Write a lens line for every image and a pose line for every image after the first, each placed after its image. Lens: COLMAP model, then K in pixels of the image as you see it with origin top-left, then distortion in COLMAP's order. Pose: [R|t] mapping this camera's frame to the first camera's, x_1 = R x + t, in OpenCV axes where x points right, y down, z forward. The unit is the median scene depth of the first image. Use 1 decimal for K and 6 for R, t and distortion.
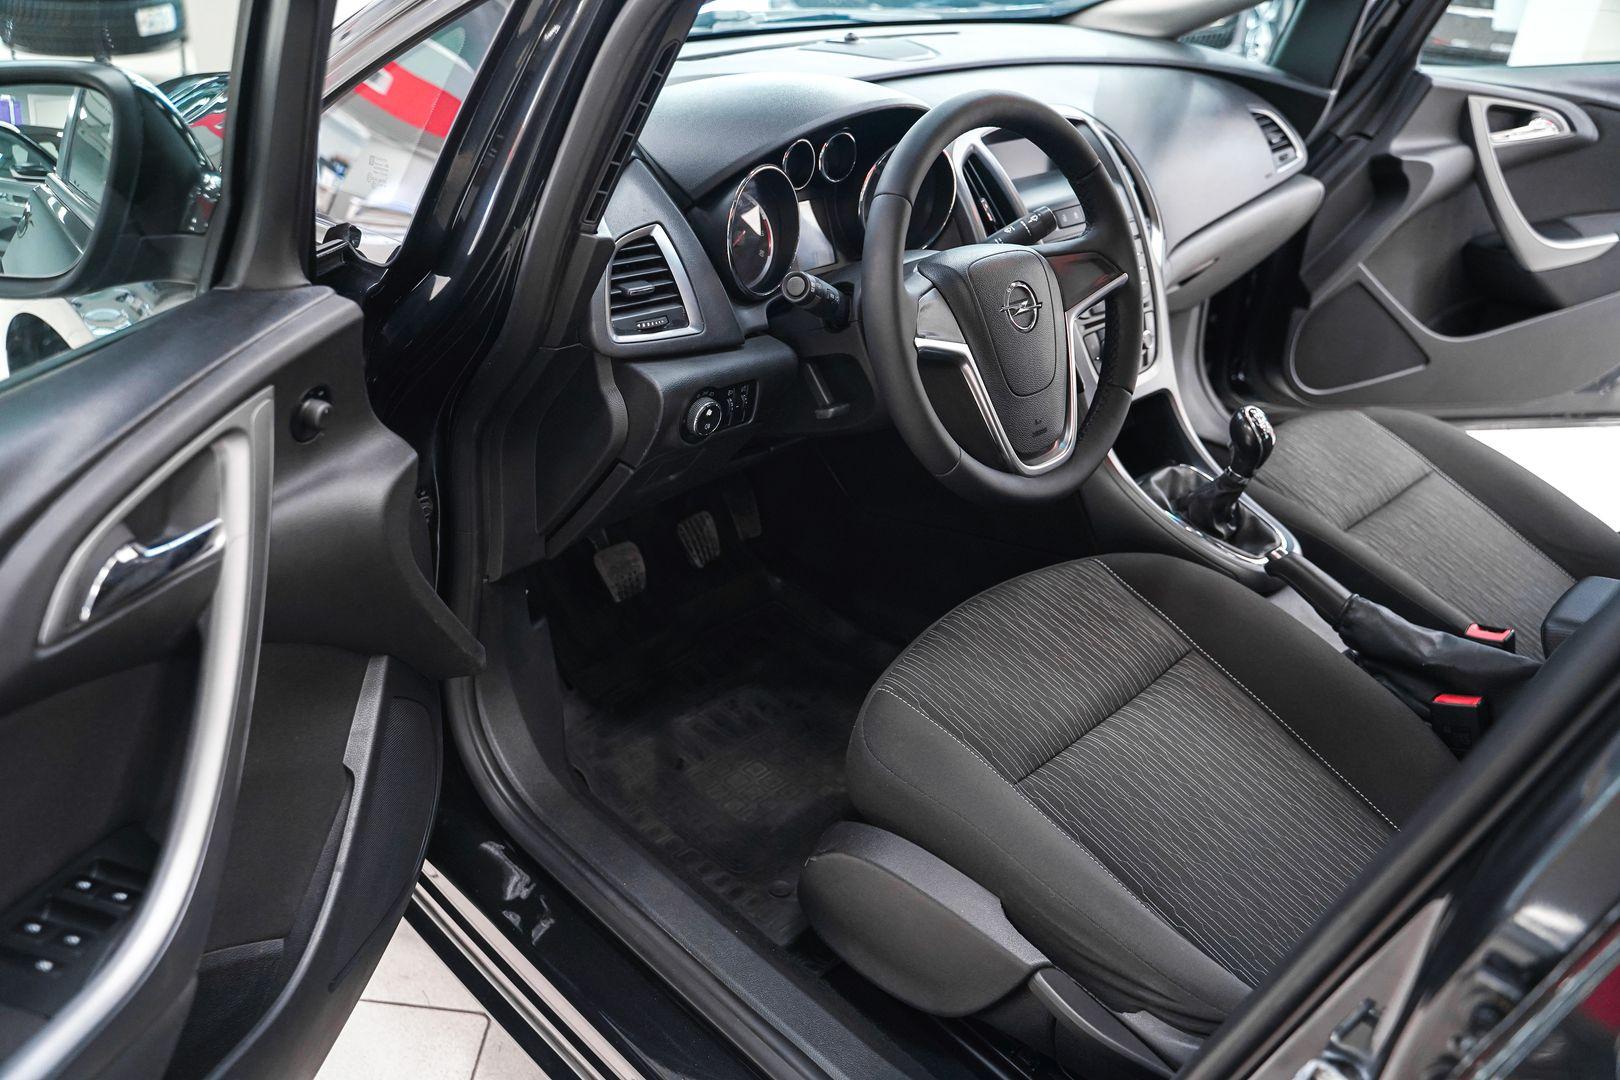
lens RADIAL K [[1317.1, 0, 810.0], [0, 1317.1, 540.0], [0, 0, 1]] dist [-0.116115, 0.086203]
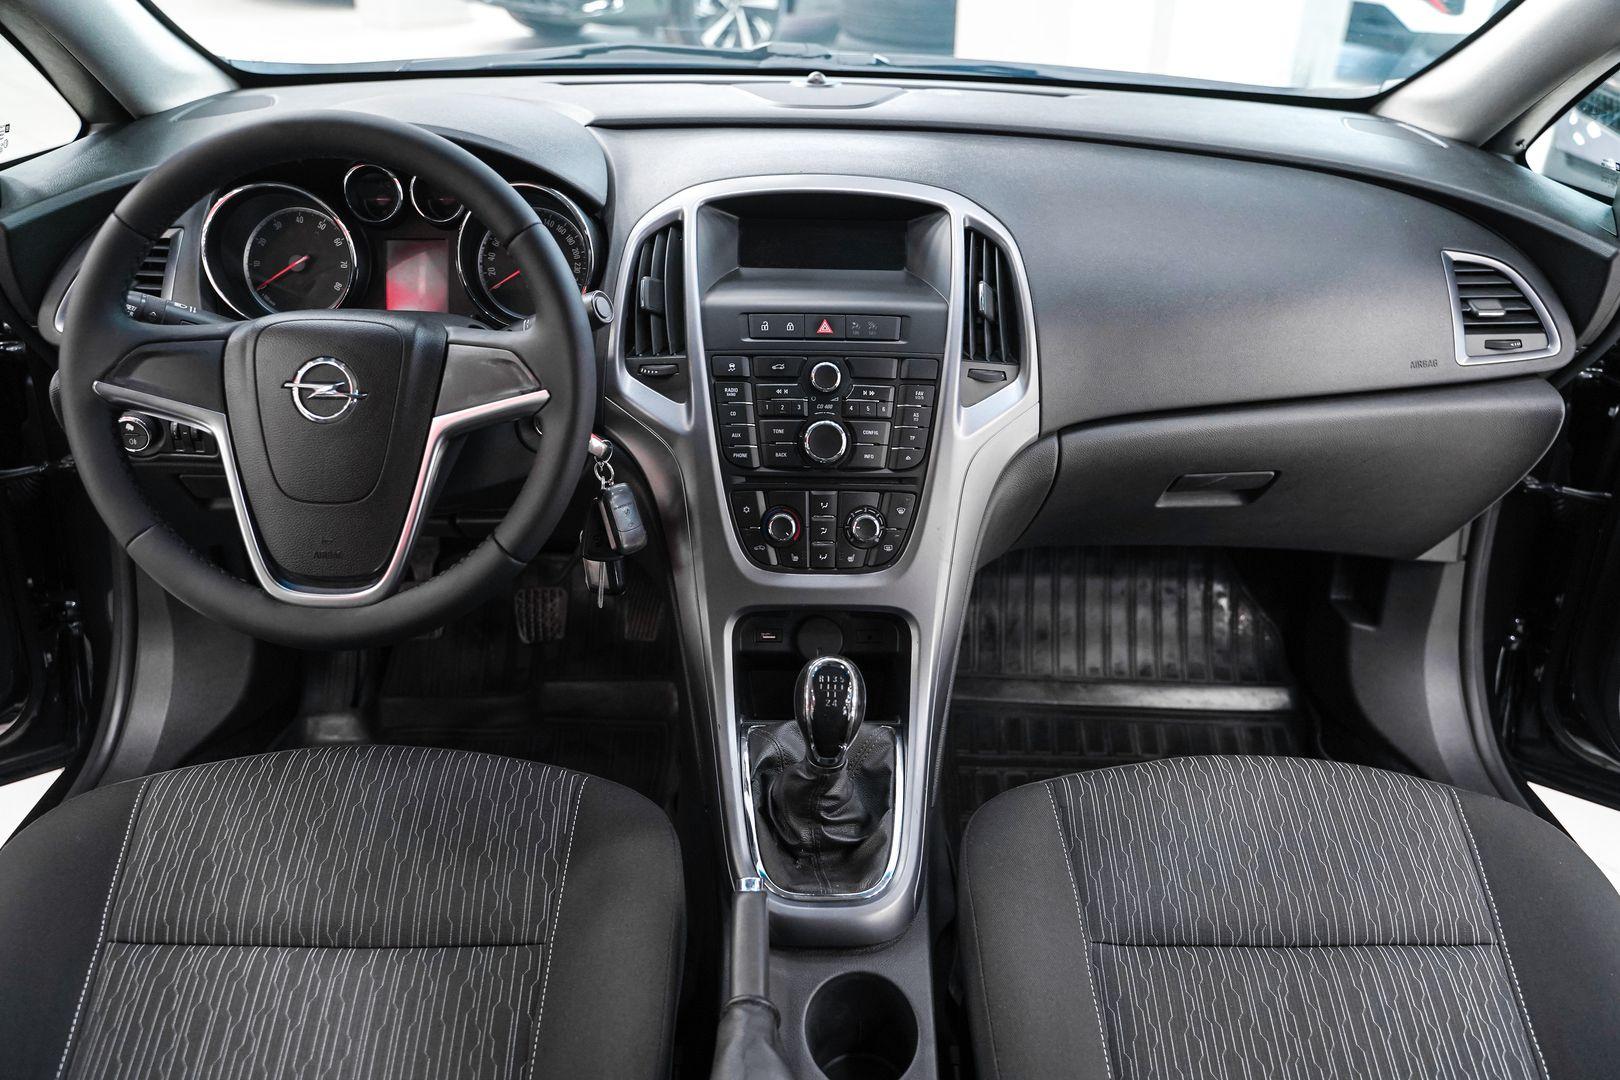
lens RADIAL K [[1317.1, 0, 810.0], [0, 1317.1, 540.0], [0, 0, 1]] dist [-0.116115, 0.086203]
pose [[0.718480, 0.287508, -0.633345, 0.667706], [-0.327136, 0.943252, 0.057081, -0.176260], [0.613816, 0.166178, 0.771761, 0.454582]]
